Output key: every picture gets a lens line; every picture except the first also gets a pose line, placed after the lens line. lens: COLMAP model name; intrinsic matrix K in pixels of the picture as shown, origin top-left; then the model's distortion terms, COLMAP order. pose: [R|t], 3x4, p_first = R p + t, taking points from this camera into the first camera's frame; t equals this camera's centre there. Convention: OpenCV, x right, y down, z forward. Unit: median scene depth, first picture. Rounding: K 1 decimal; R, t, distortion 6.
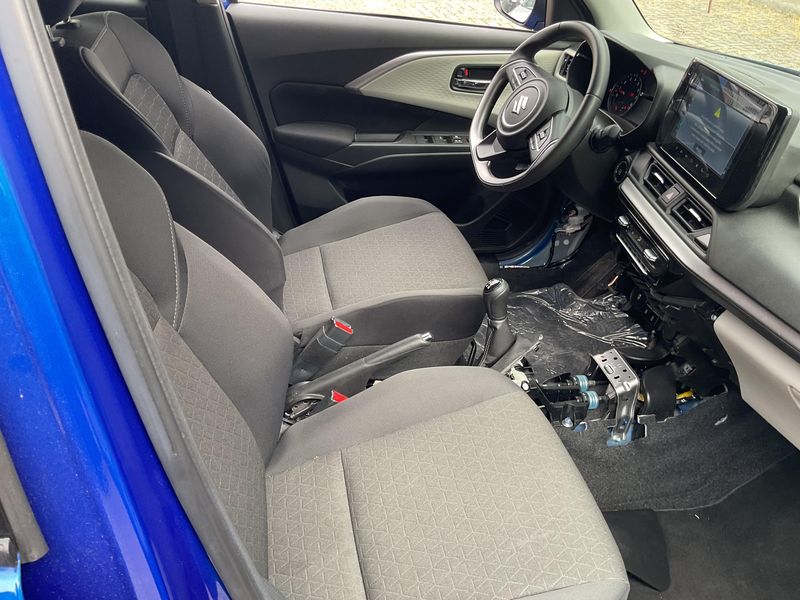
lens RADIAL K [[661.9, 0, 399.1], [0, 661.9, 298.7], [0, 0, 1]] dist [0.088862, -0.176492]
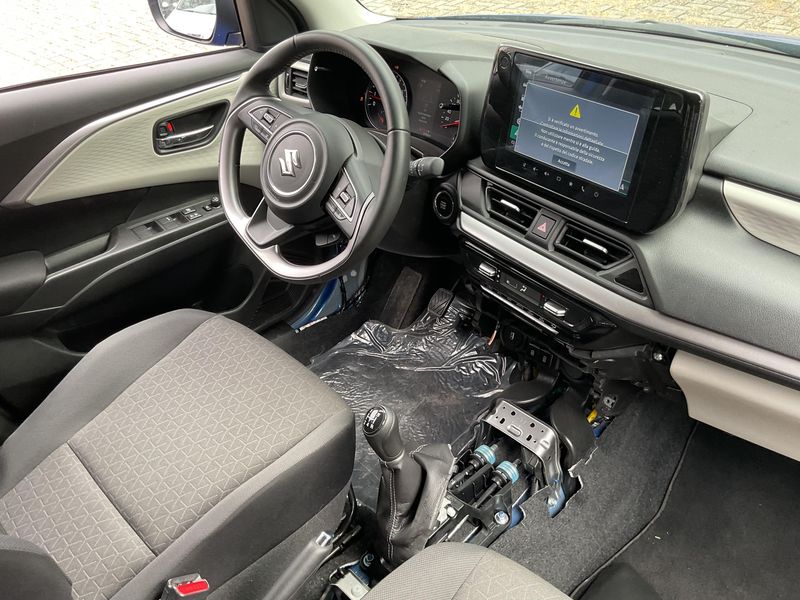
lens RADIAL K [[661.9, 0, 399.1], [0, 661.9, 298.7], [0, 0, 1]] dist [0.088862, -0.176492]
pose [[0.835891, -0.396507, 0.379564, -0.048181], [0.382401, 0.916746, 0.115528, -0.191172], [-0.393771, 0.048576, 0.917924, 0.302423]]
